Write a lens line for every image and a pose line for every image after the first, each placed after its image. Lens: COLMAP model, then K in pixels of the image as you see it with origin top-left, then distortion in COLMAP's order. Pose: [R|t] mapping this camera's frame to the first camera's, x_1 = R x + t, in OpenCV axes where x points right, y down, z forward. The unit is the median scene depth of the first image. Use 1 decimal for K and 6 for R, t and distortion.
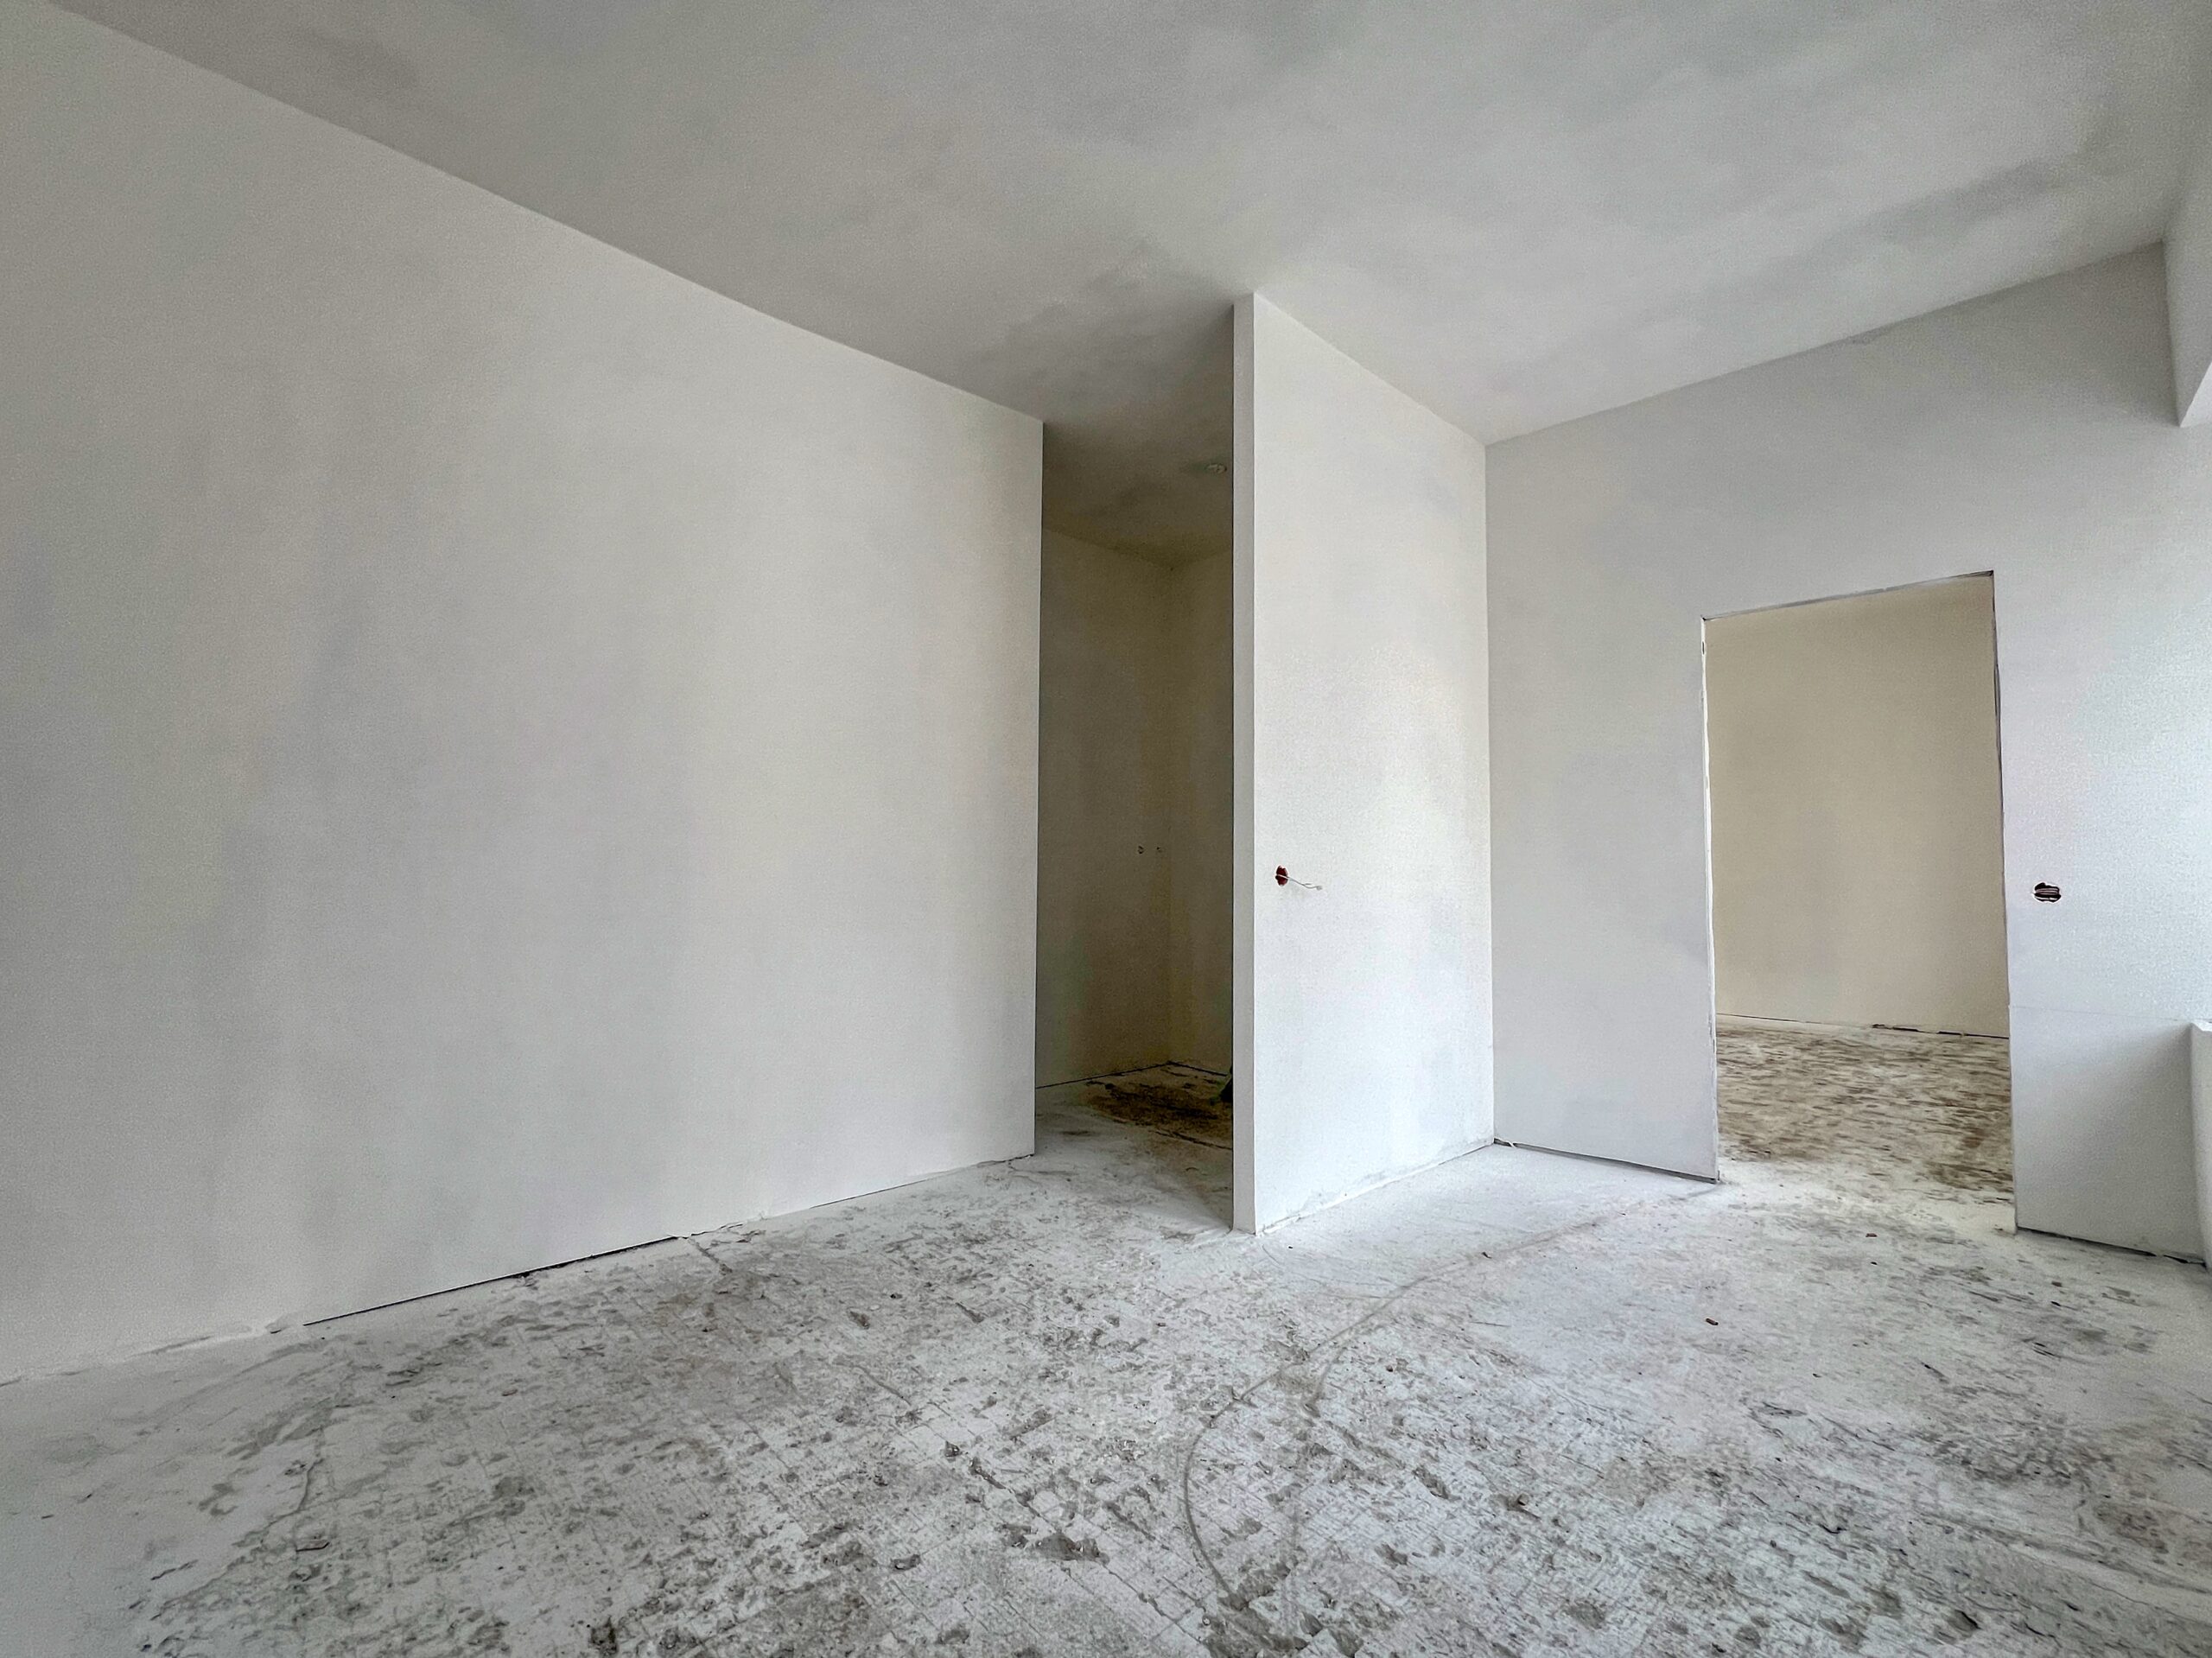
lens RADIAL K [[887.5, 0, 1099.1], [0, 887.5, 831.8], [0, 0, 1]] dist [-0.000620, 0.000192]
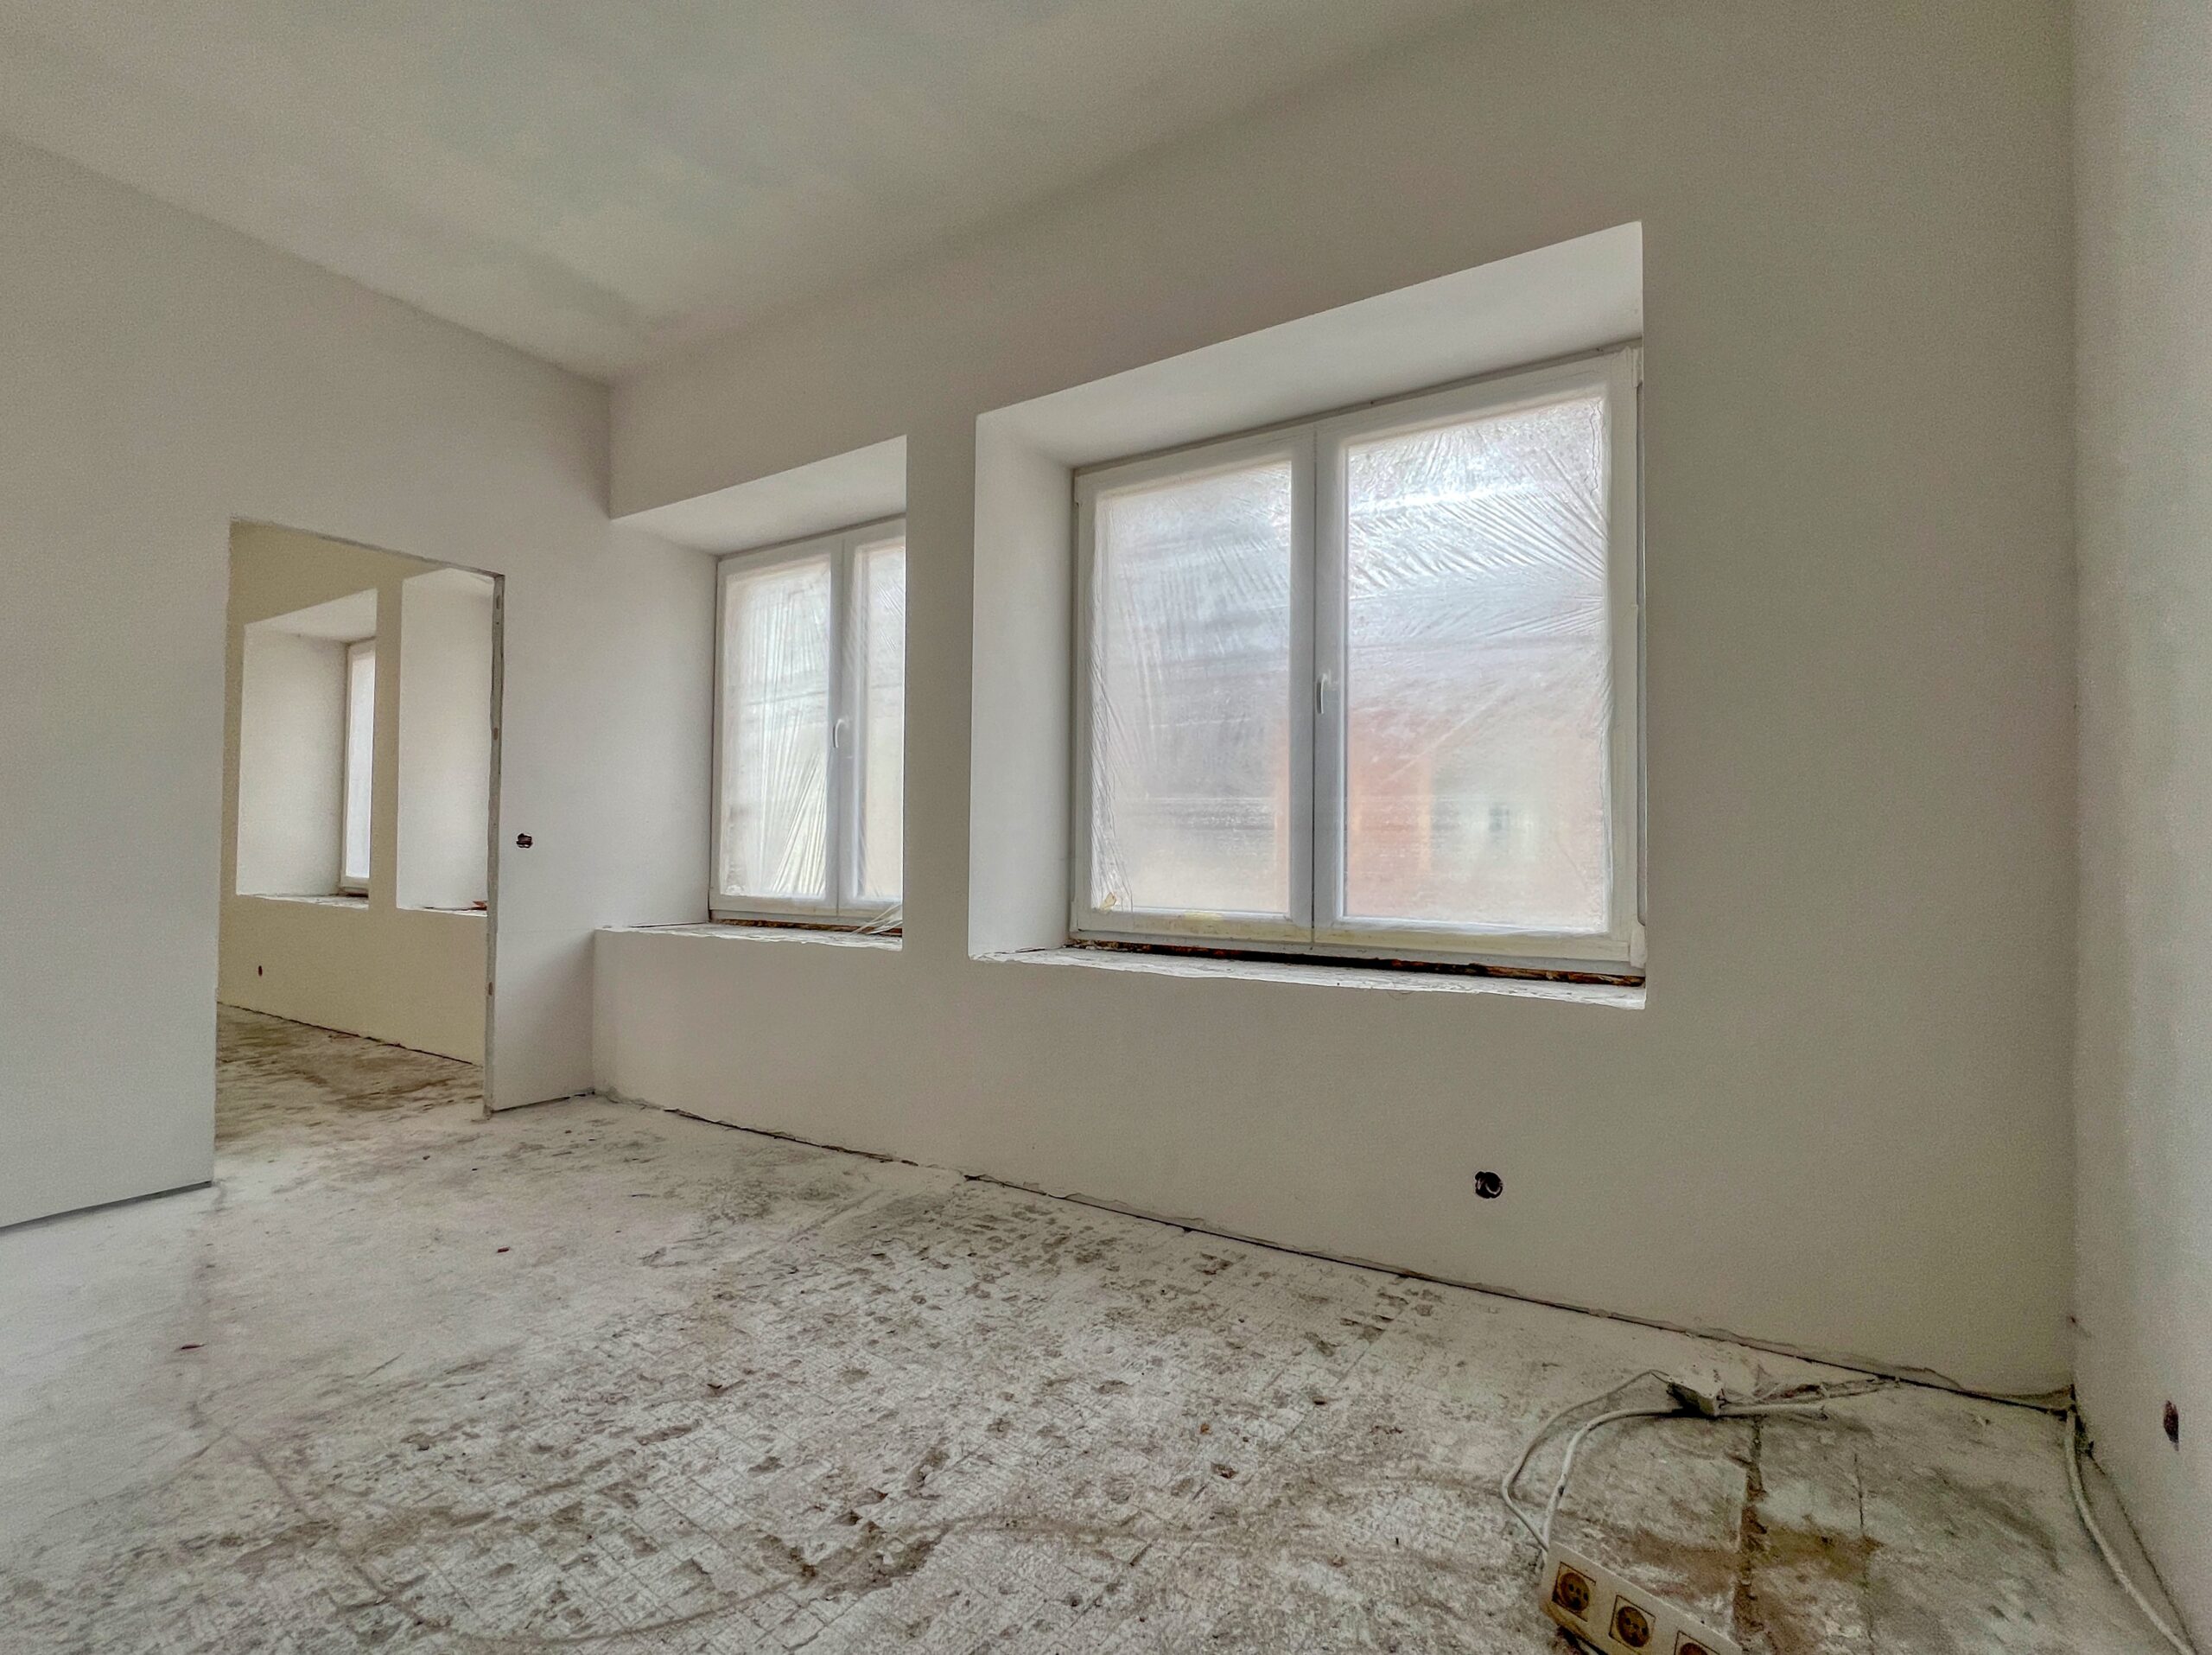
lens RADIAL K [[887.7, 0, 1099.1], [0, 887.7, 830.3], [0, 0, 1]] dist [-0.000620, 0.000192]
pose [[-0.121599, 0.015078, 0.992465, -0.515742], [-0.058003, 0.998068, -0.022270, 0.040453], [-0.990883, -0.060274, -0.120489, 0.516711]]
